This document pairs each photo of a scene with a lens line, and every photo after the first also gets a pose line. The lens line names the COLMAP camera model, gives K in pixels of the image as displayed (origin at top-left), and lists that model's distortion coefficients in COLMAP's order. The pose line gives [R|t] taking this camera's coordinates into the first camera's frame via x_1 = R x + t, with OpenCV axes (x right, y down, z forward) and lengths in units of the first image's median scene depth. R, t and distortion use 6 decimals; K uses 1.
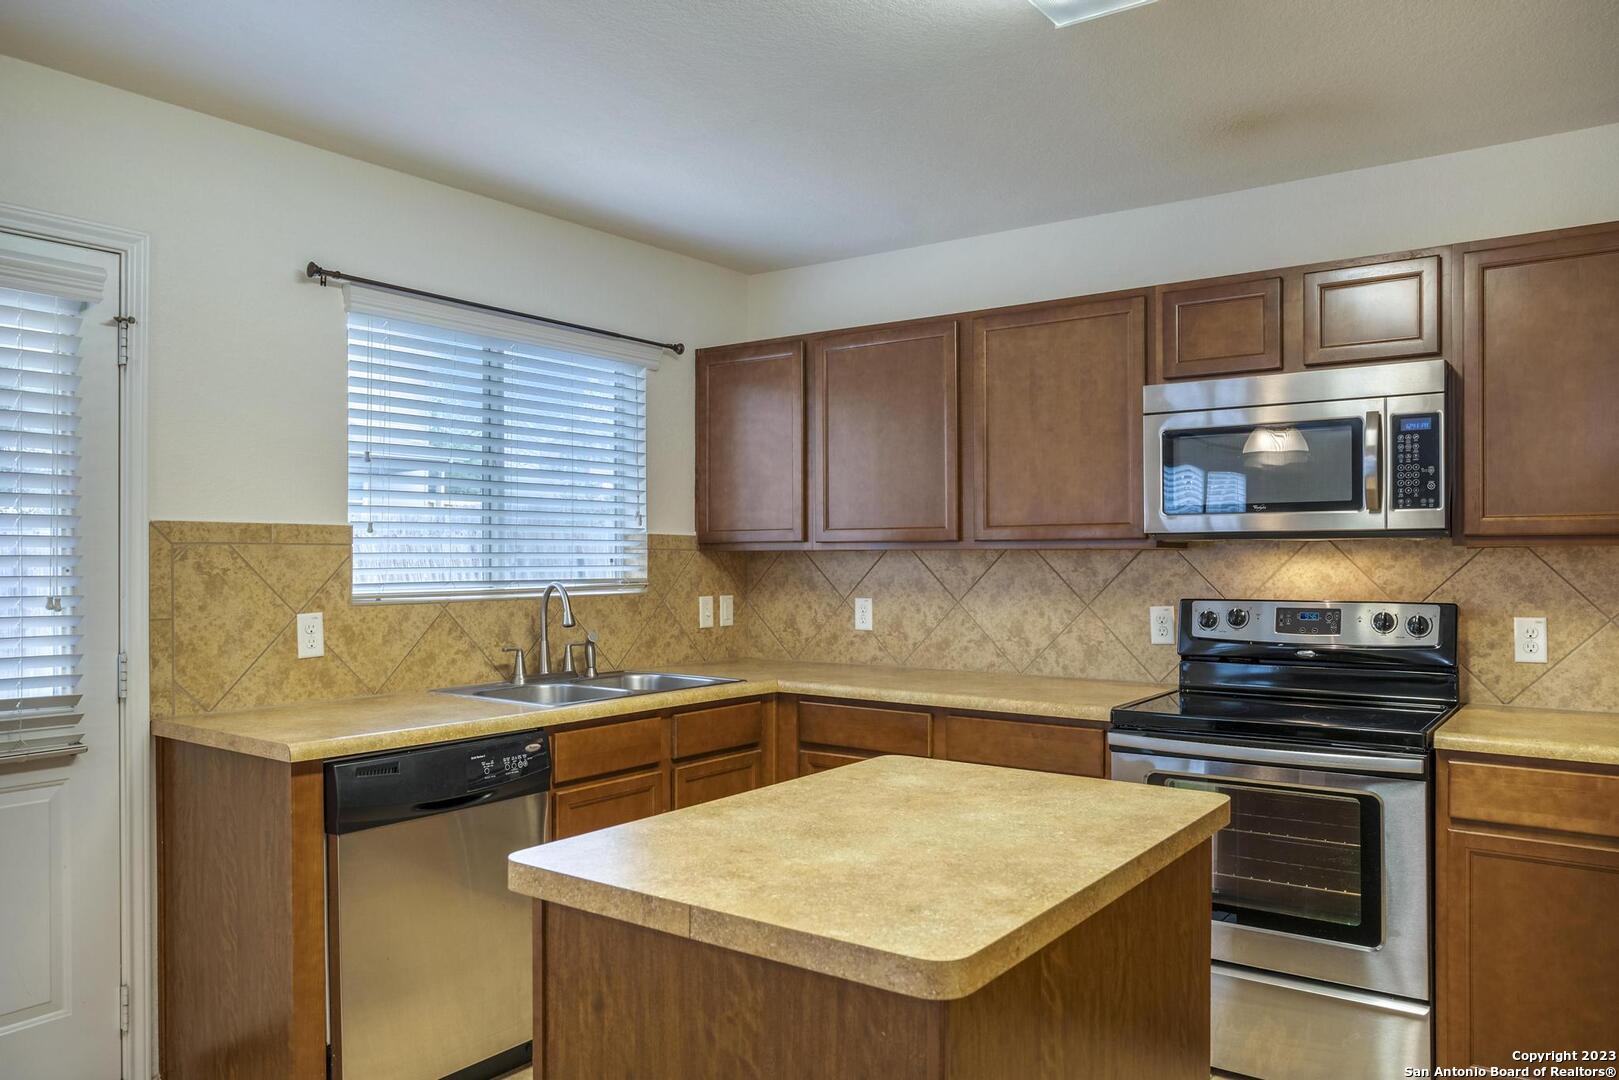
lens RADIAL K [[1169.8, 0, 802.3], [0, 1169.8, 545.3], [0, 0, 1]] dist [-0.034088, 0.000979]
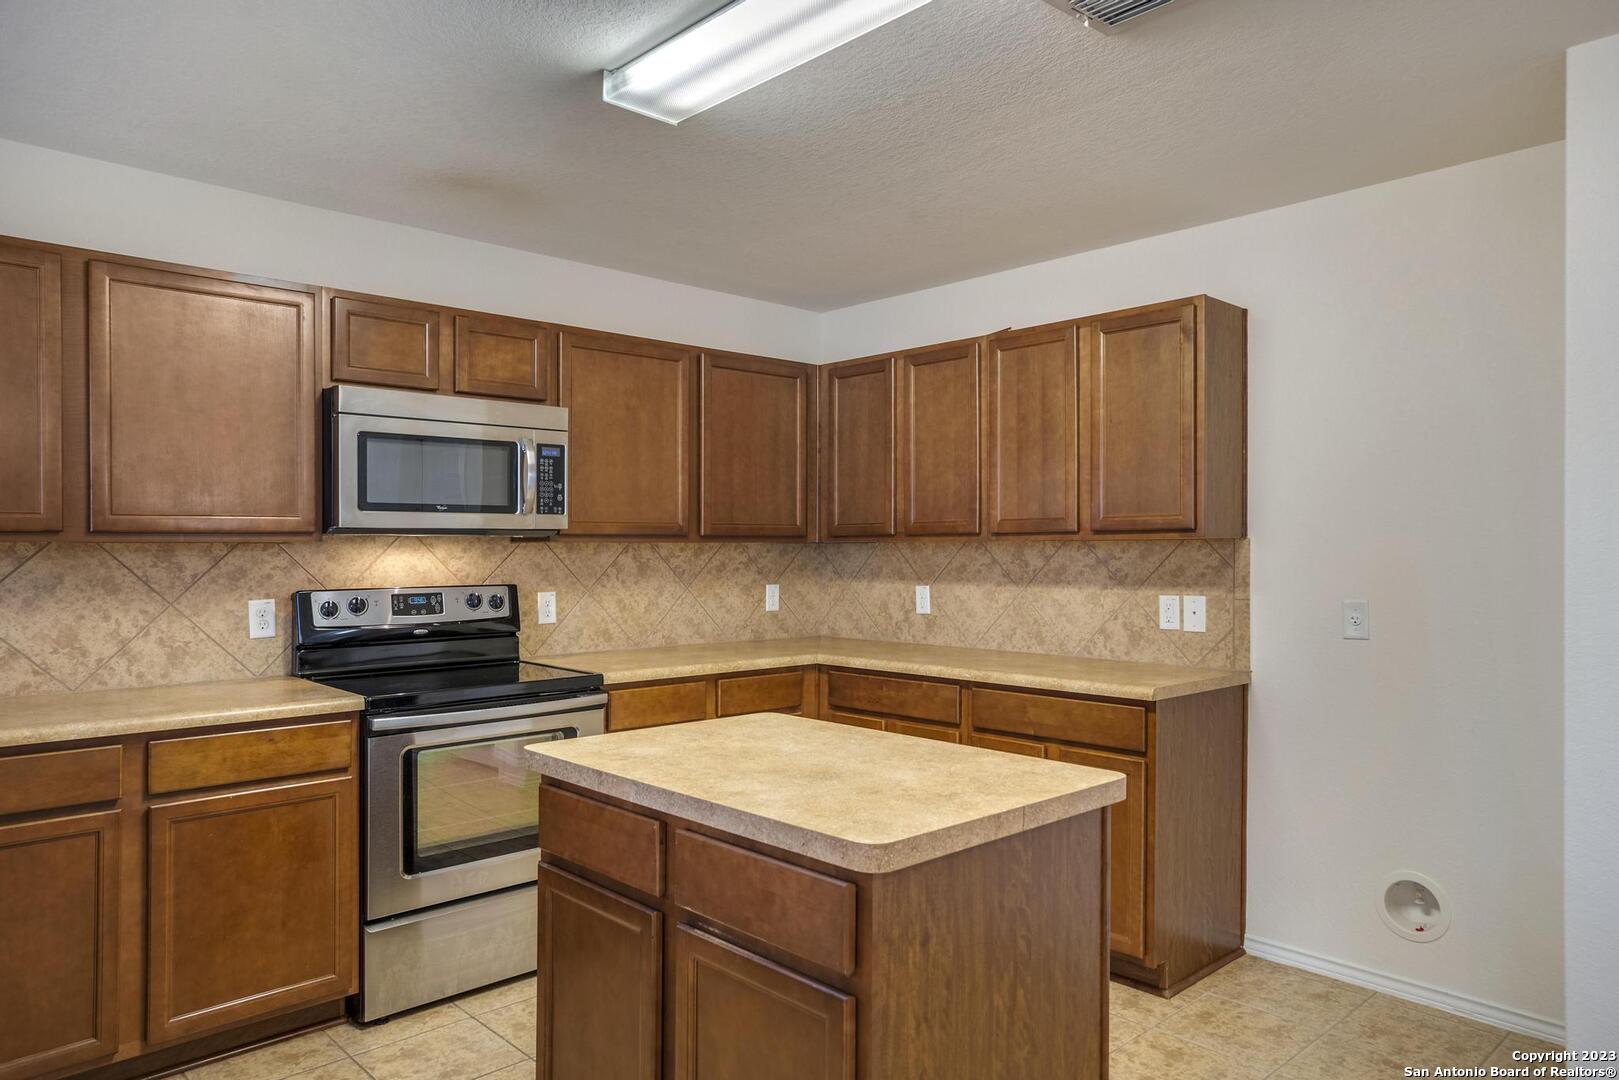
lens RADIAL K [[1065.3, 0, 803.4], [0, 1065.3, 540.5], [0, 0, 1]] dist [0.006397, 0.005478]
pose [[0.177846, 0.005832, 0.984041, -0.545512], [-0.008368, 0.999955, -0.004413, 0.001849], [-0.984023, -0.007450, 0.177887, 0.410570]]
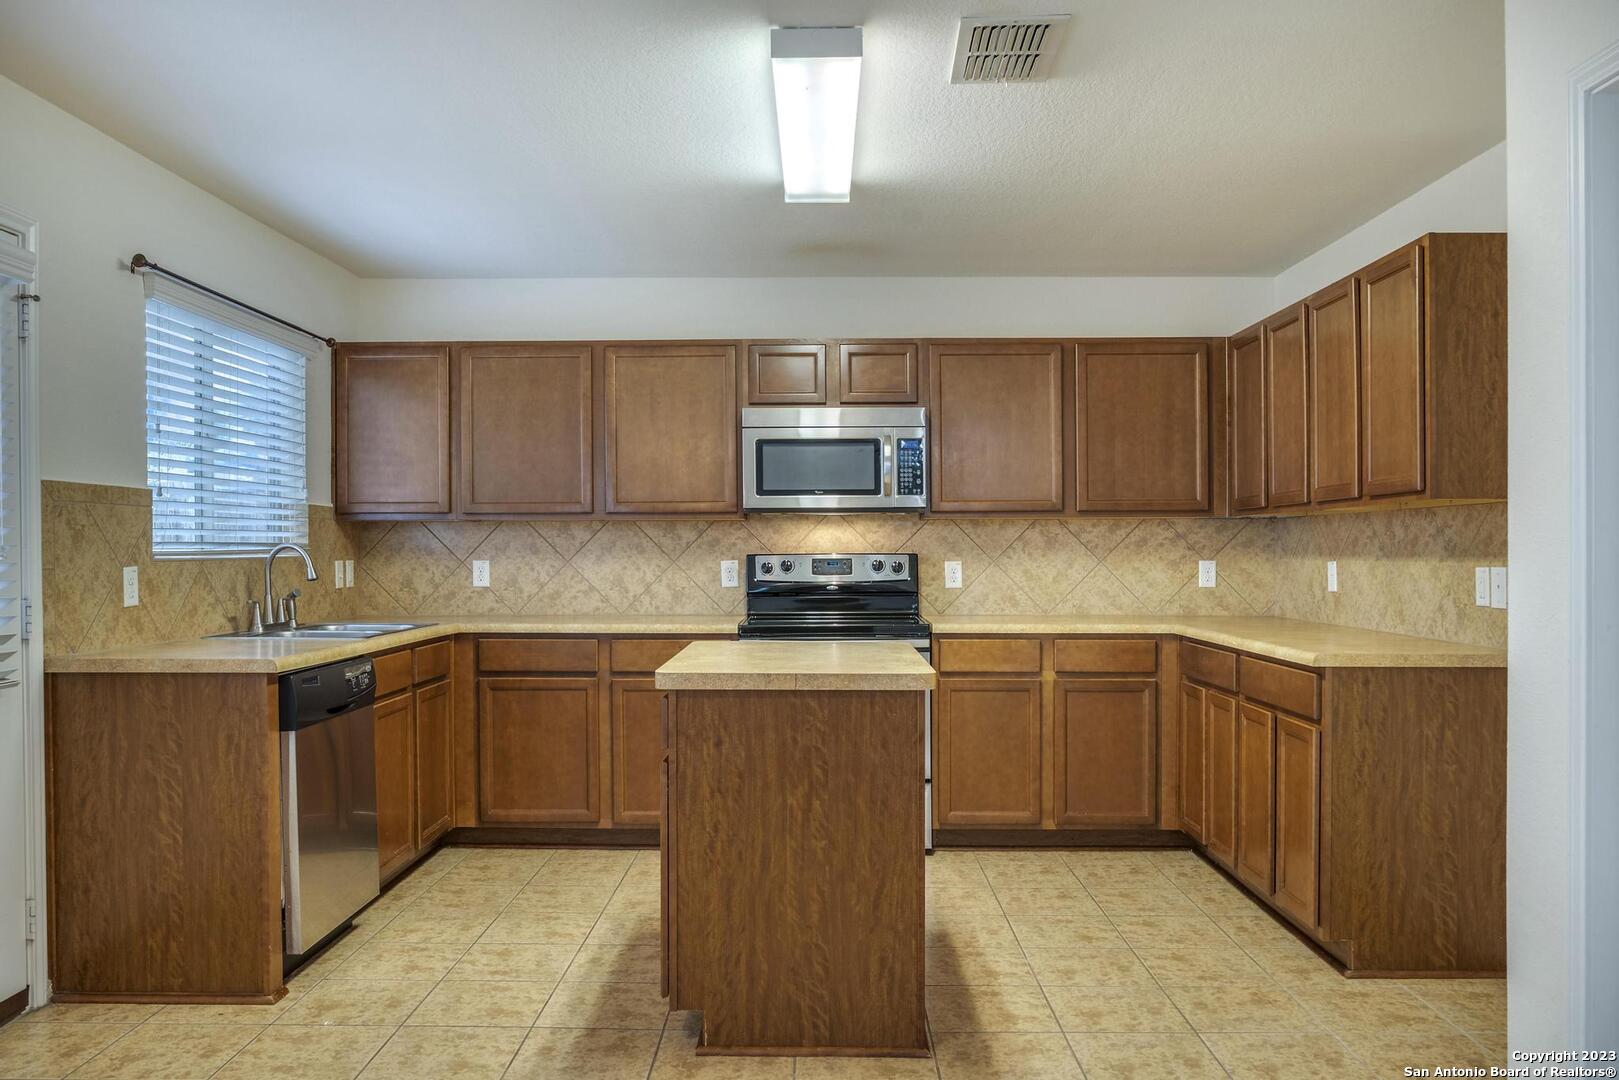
lens RADIAL K [[1265.0, 0, 809.5], [0, 1265.0, 540.0], [0, 0, 1]] dist [-0.053571, 0.111172]
pose [[0.811418, 0.001901, 0.584463, -0.554570], [-0.003330, 0.999994, 0.001370, 0.026579], [-0.584456, -0.003058, 0.811420, -0.335256]]
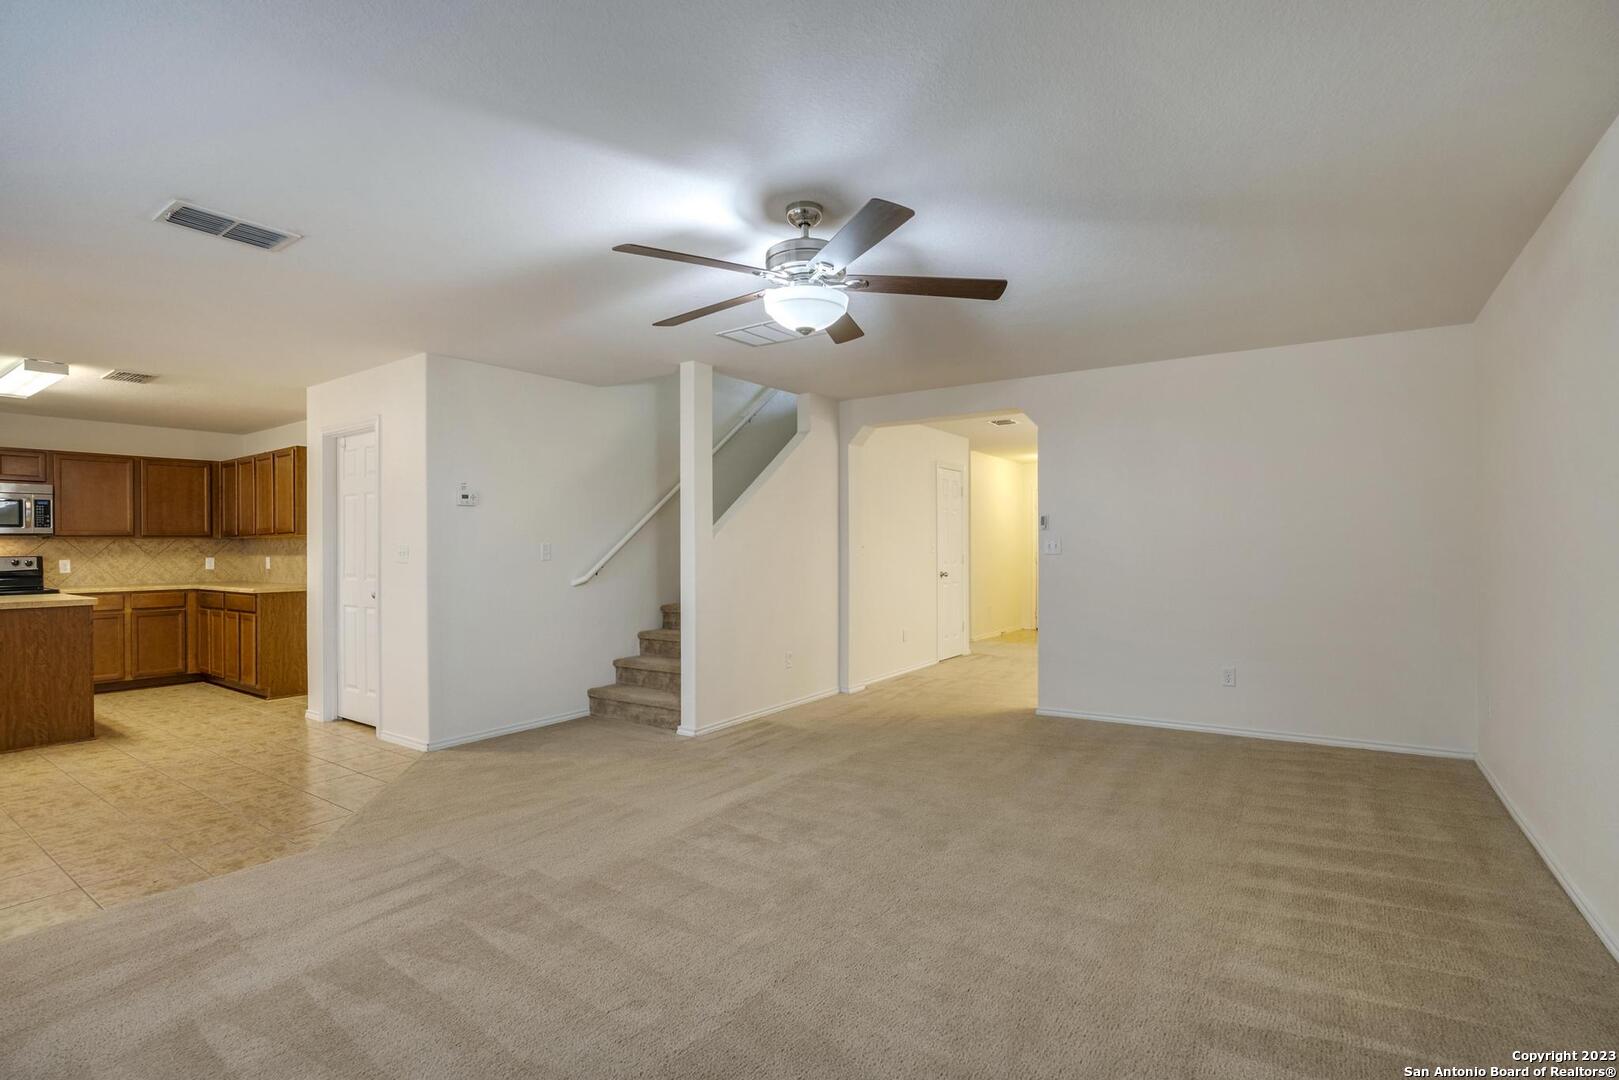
lens RADIAL K [[804.2, 0, 809.5], [0, 804.2, 540.0], [0, 0, 1]] dist [-0.069680, 0.022054]
pose [[-0.018525, 0.005662, 0.999812, -1.494493], [0.000847, 0.999984, -0.005648, 0.016814], [-0.999828, 0.000743, -0.018529, -1.028515]]
